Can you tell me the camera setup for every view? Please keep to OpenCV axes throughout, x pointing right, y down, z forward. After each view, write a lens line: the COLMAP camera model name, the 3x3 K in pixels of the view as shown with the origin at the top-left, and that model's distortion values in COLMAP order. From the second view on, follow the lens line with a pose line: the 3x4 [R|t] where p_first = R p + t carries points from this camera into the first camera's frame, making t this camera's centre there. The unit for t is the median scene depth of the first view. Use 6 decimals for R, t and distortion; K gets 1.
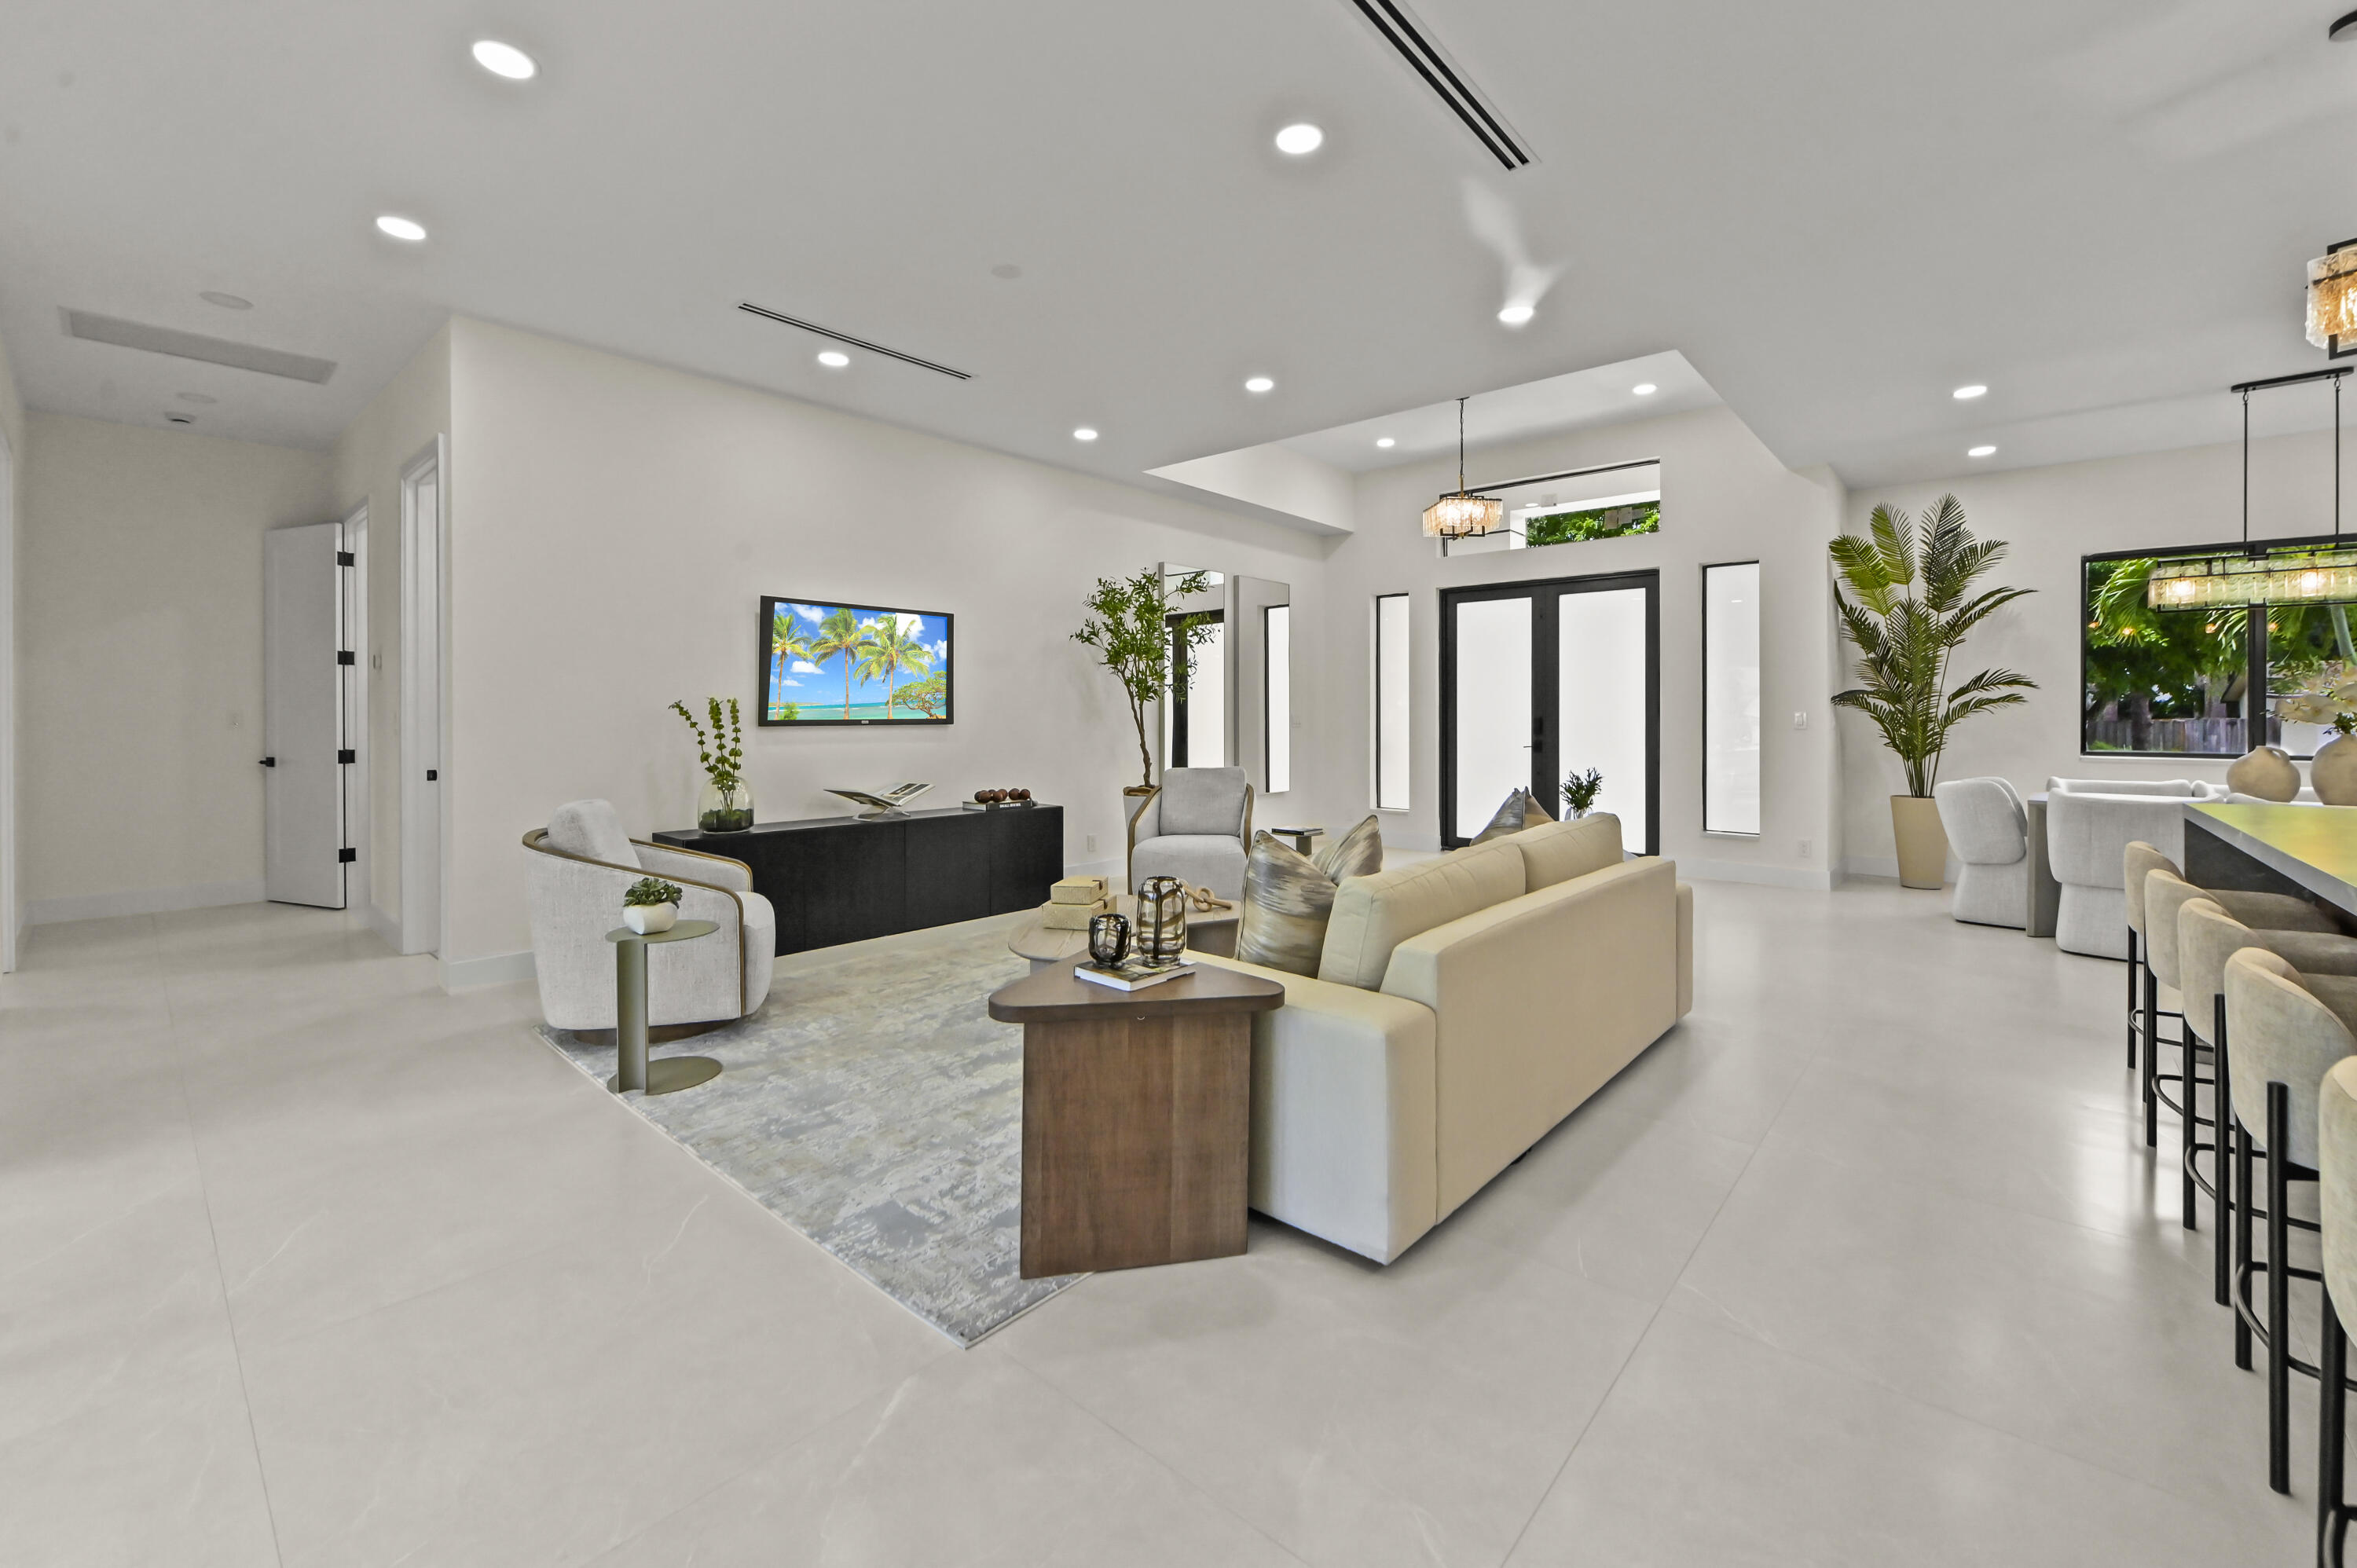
lens RADIAL K [[962.4, 0, 1190.8], [0, 962.4, 718.5], [0, 0, 1]] dist [-0.001774, -0.000204]
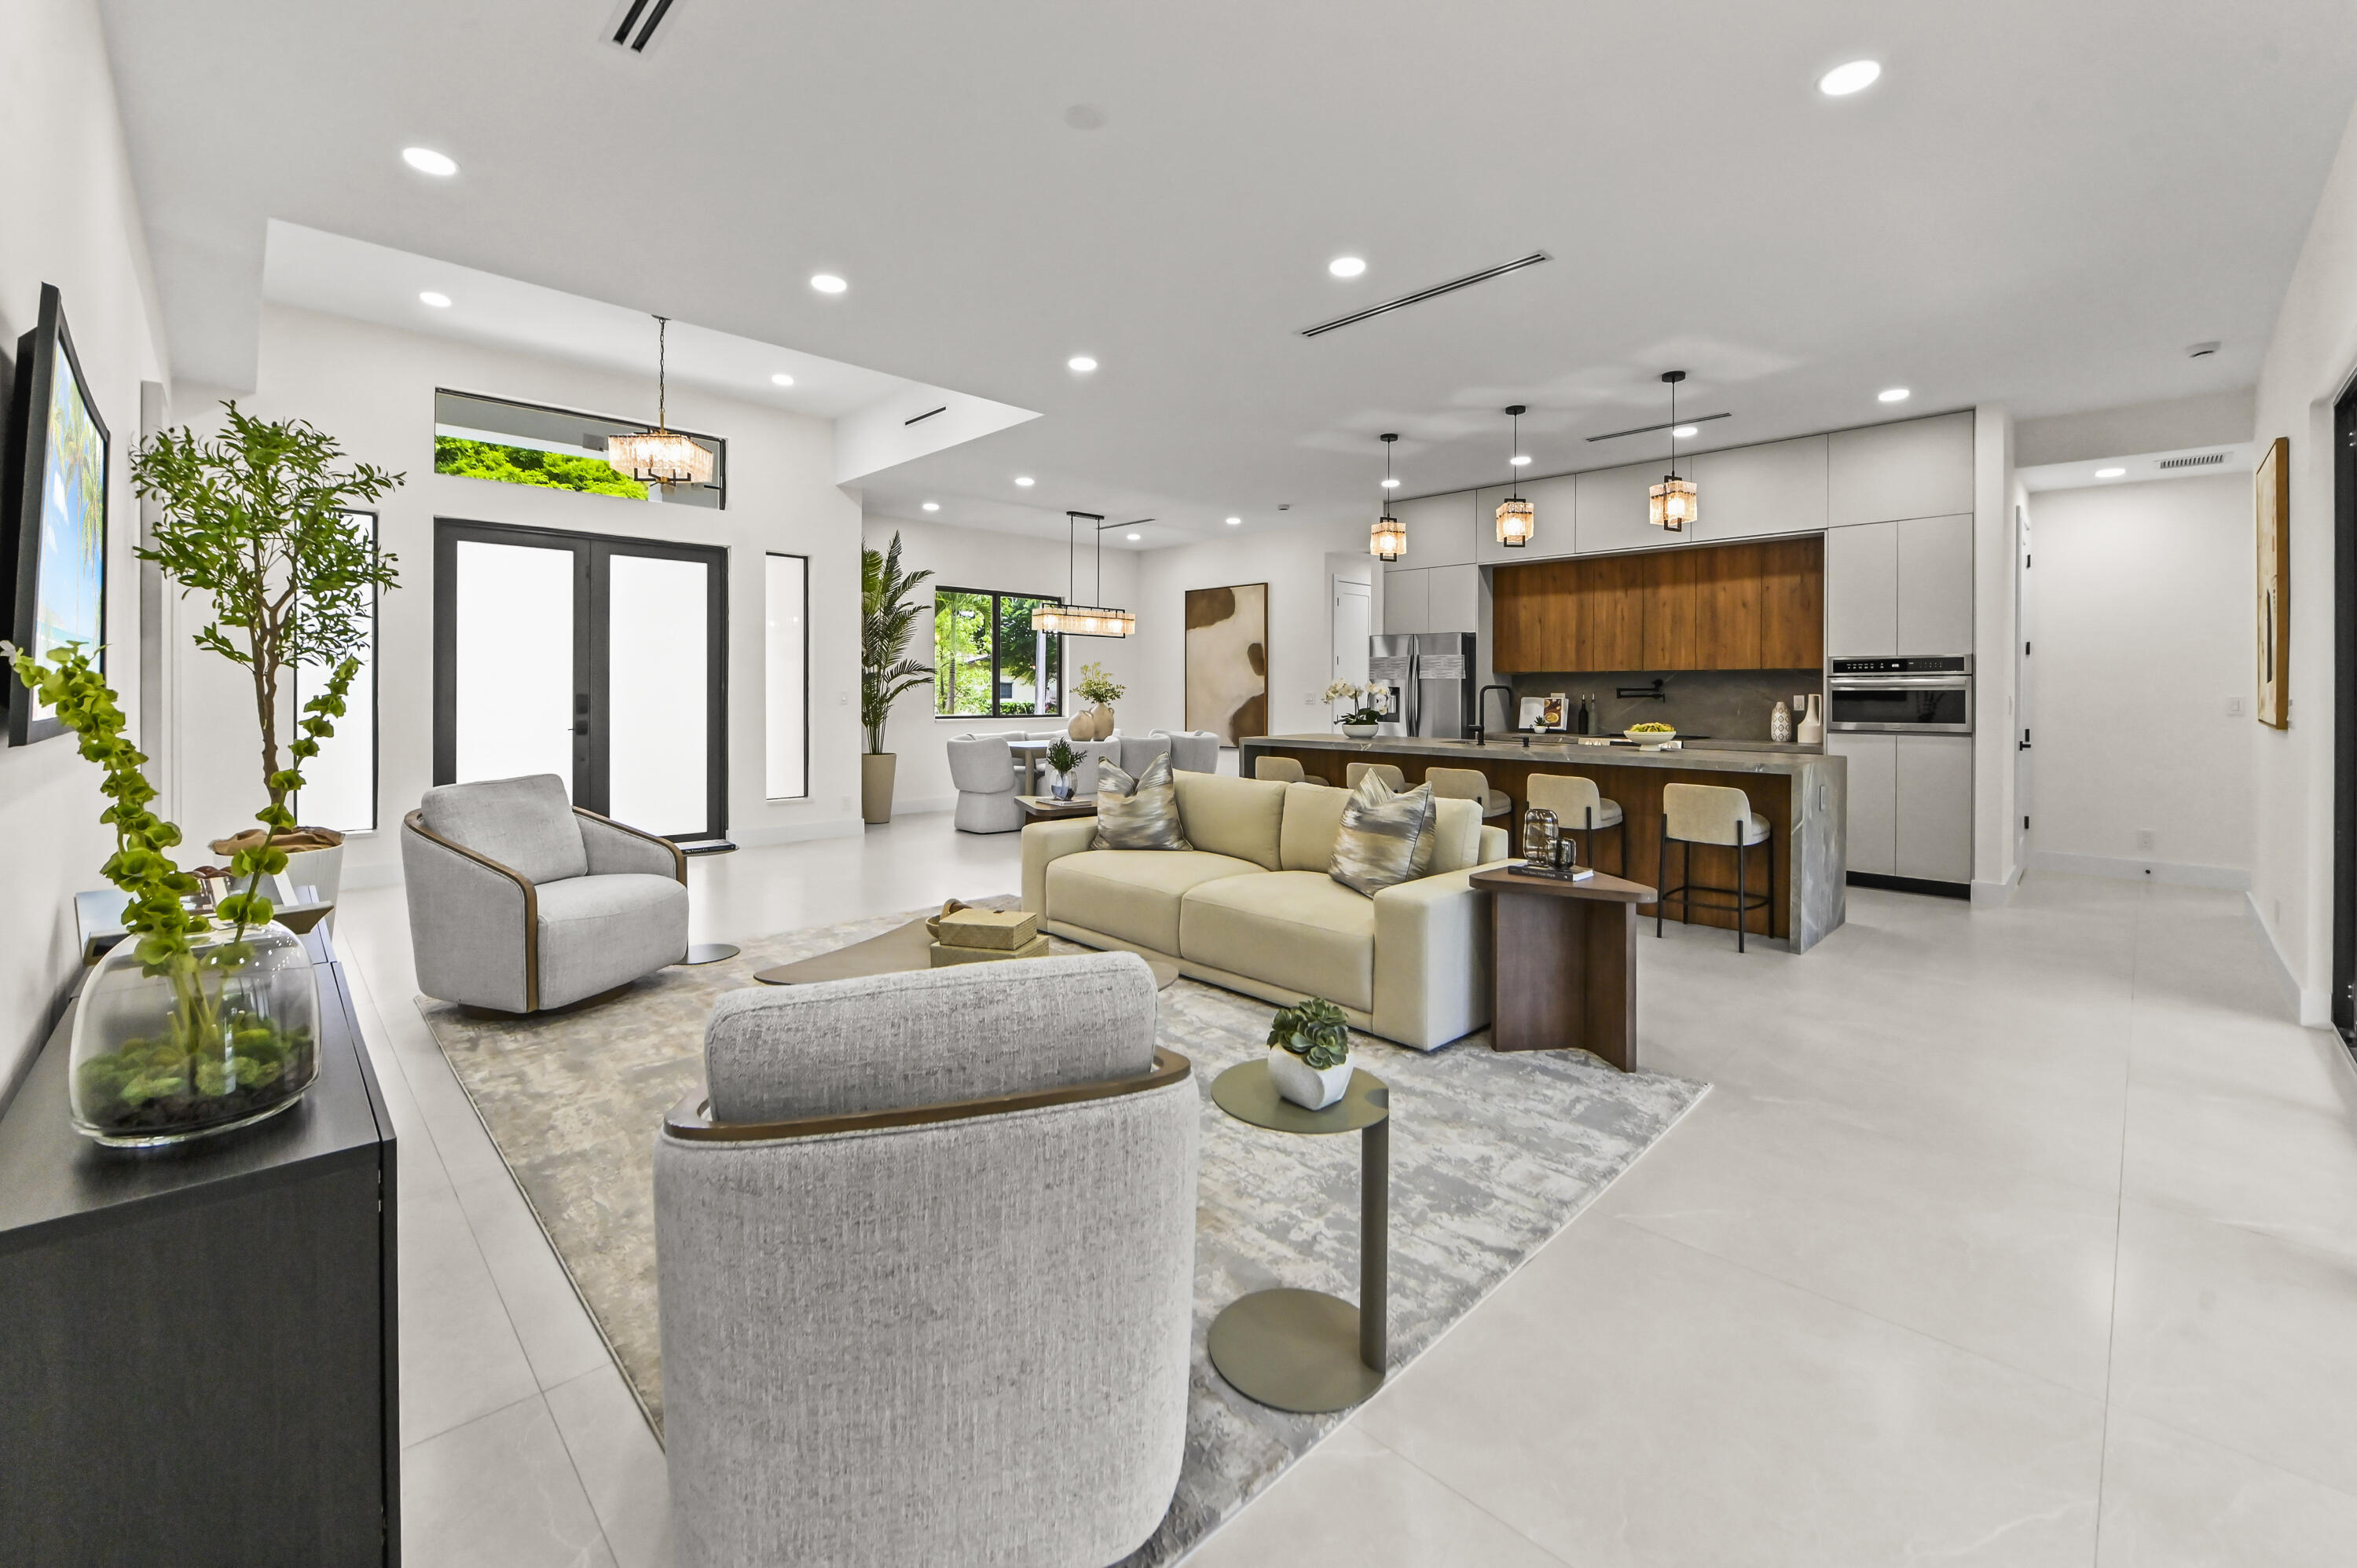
lens RADIAL K [[966.6, 0, 1177.8], [0, 966.6, 696.4], [0, 0, 1]] dist [-0.002189, -0.000173]
pose [[0.083463, -0.003385, 0.996505, -0.543507], [-0.002133, 0.999991, 0.003575, -0.004009], [-0.996509, -0.002424, 0.083455, 0.491607]]
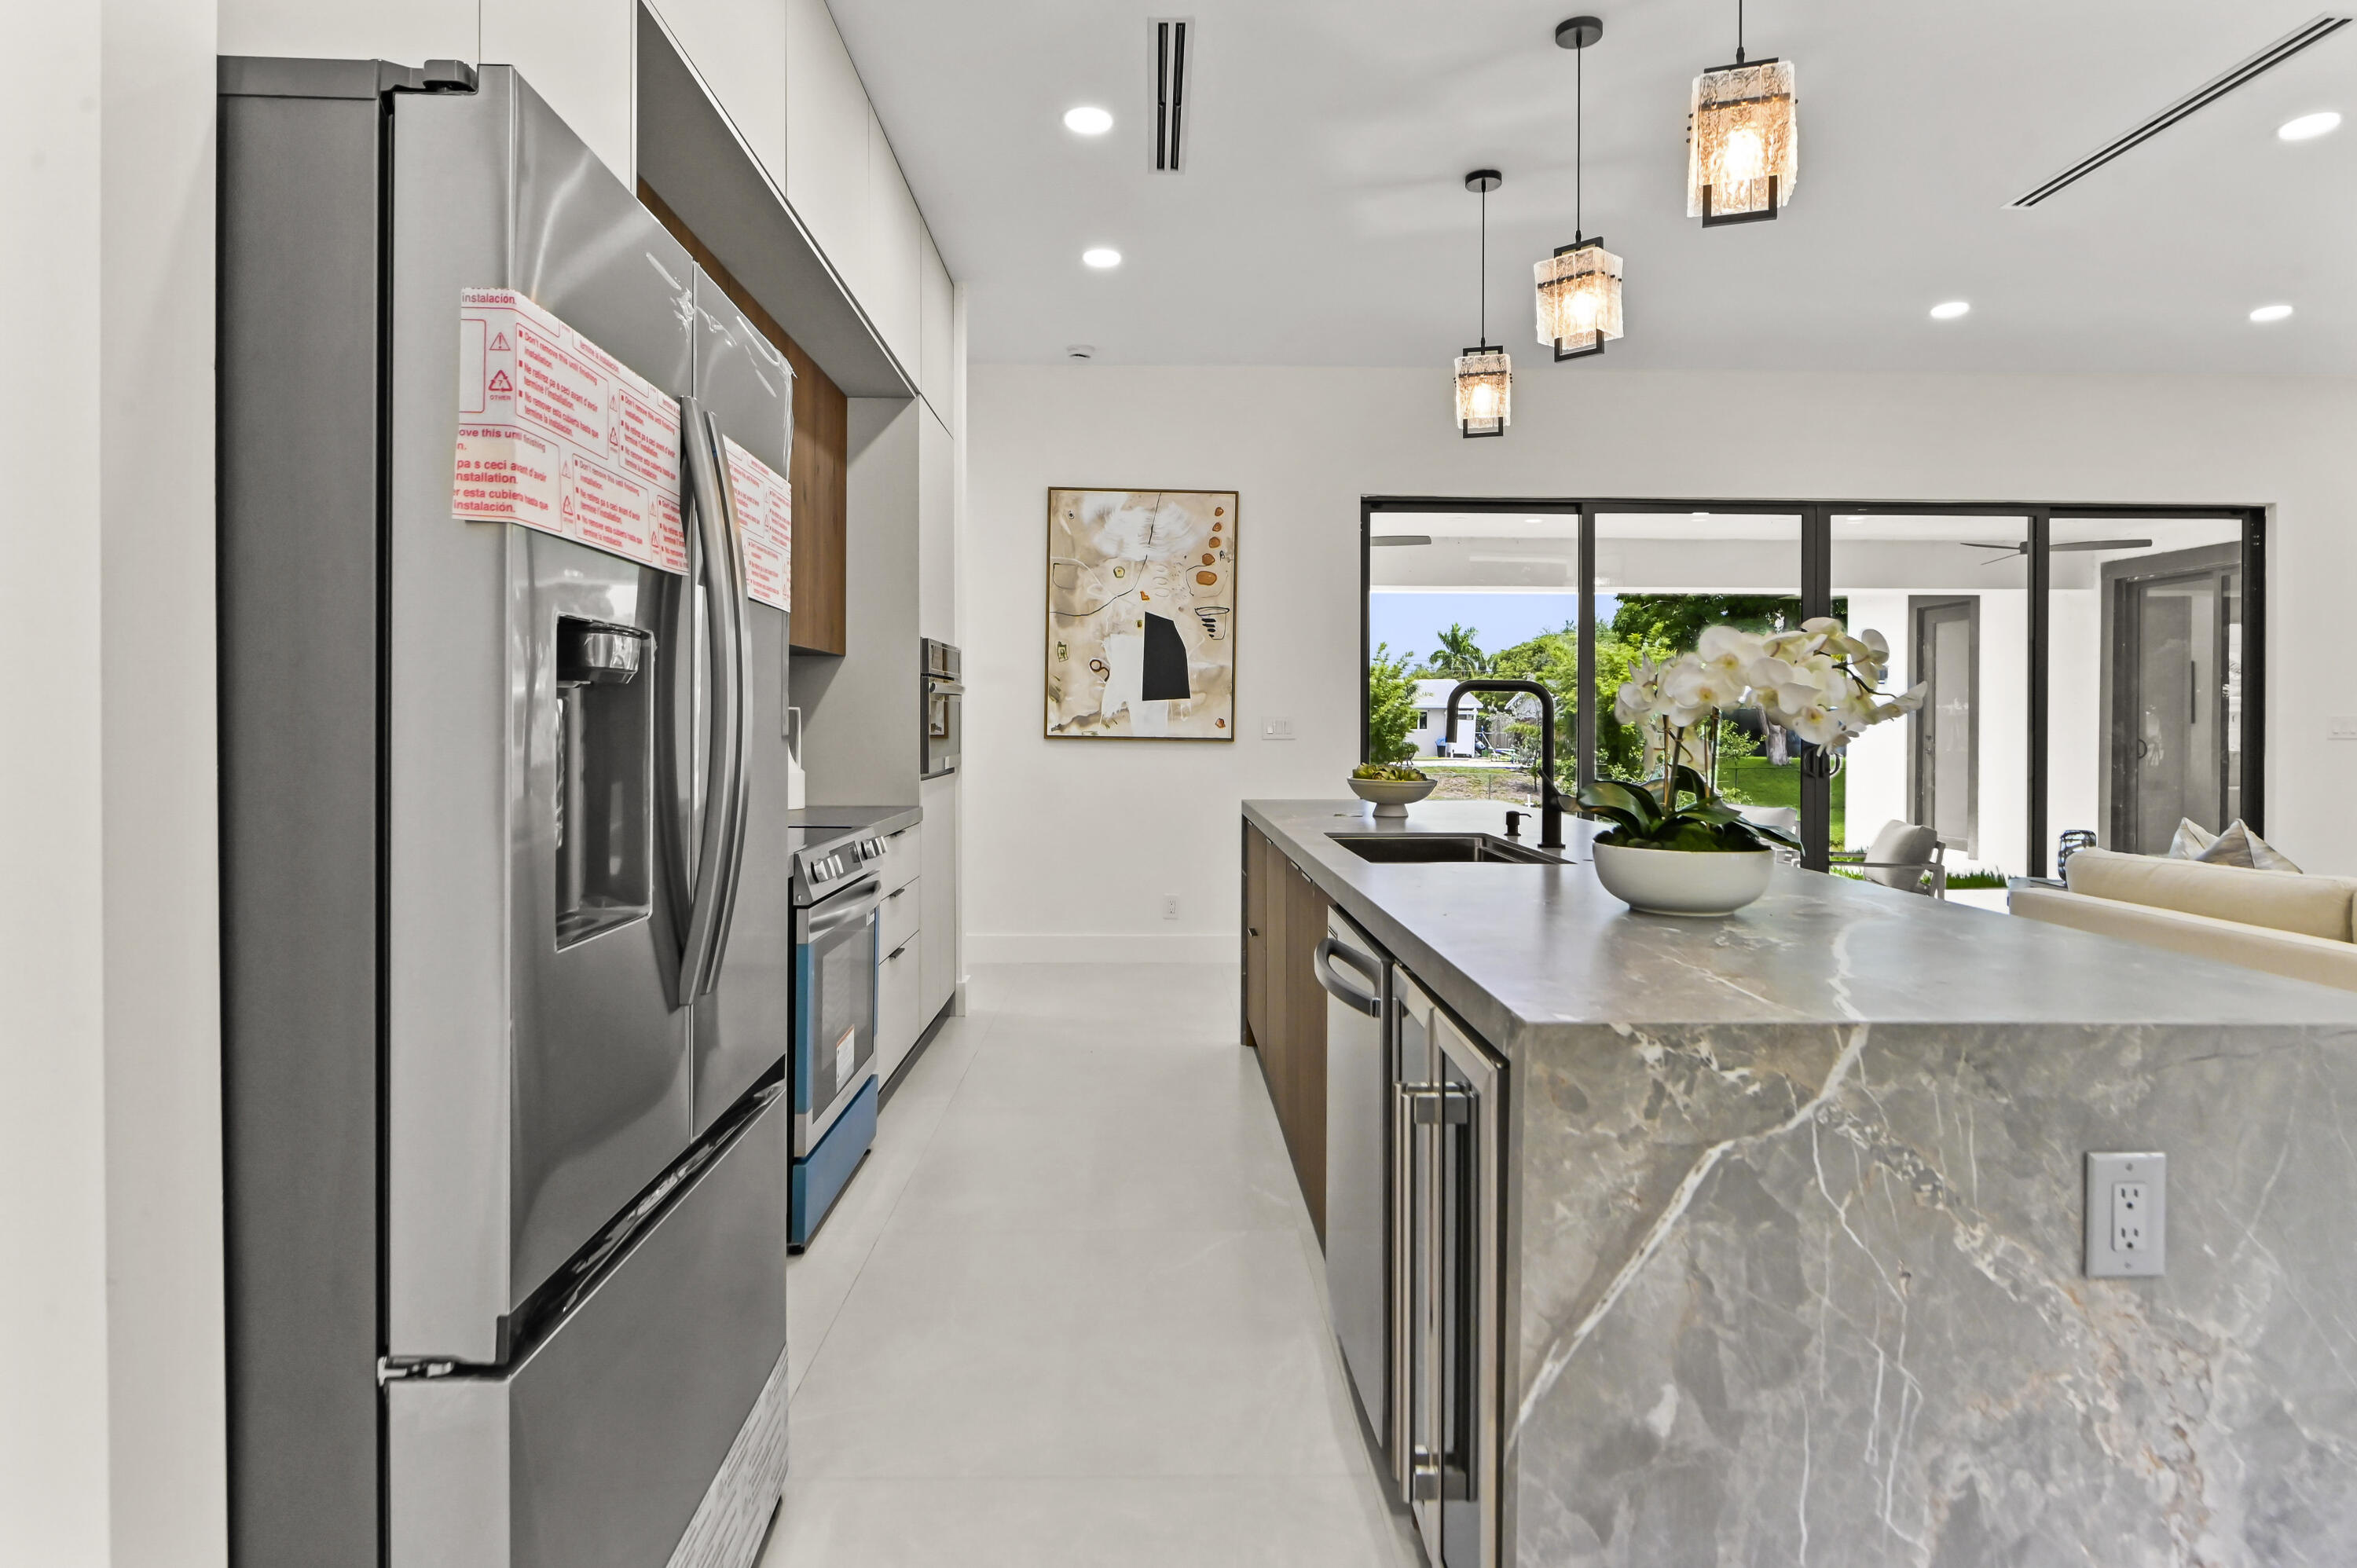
lens RADIAL K [[1280.0, 0, 1179.9], [0, 1280.0, 734.2], [0, 0, 1]] dist [-0.001895, -0.001976]
pose [[-0.741198, 0.002055, -0.671284, 0.793956], [-0.006023, 0.999935, 0.009711, 0.002751], [0.671260, 0.011241, -0.741137, 0.521443]]
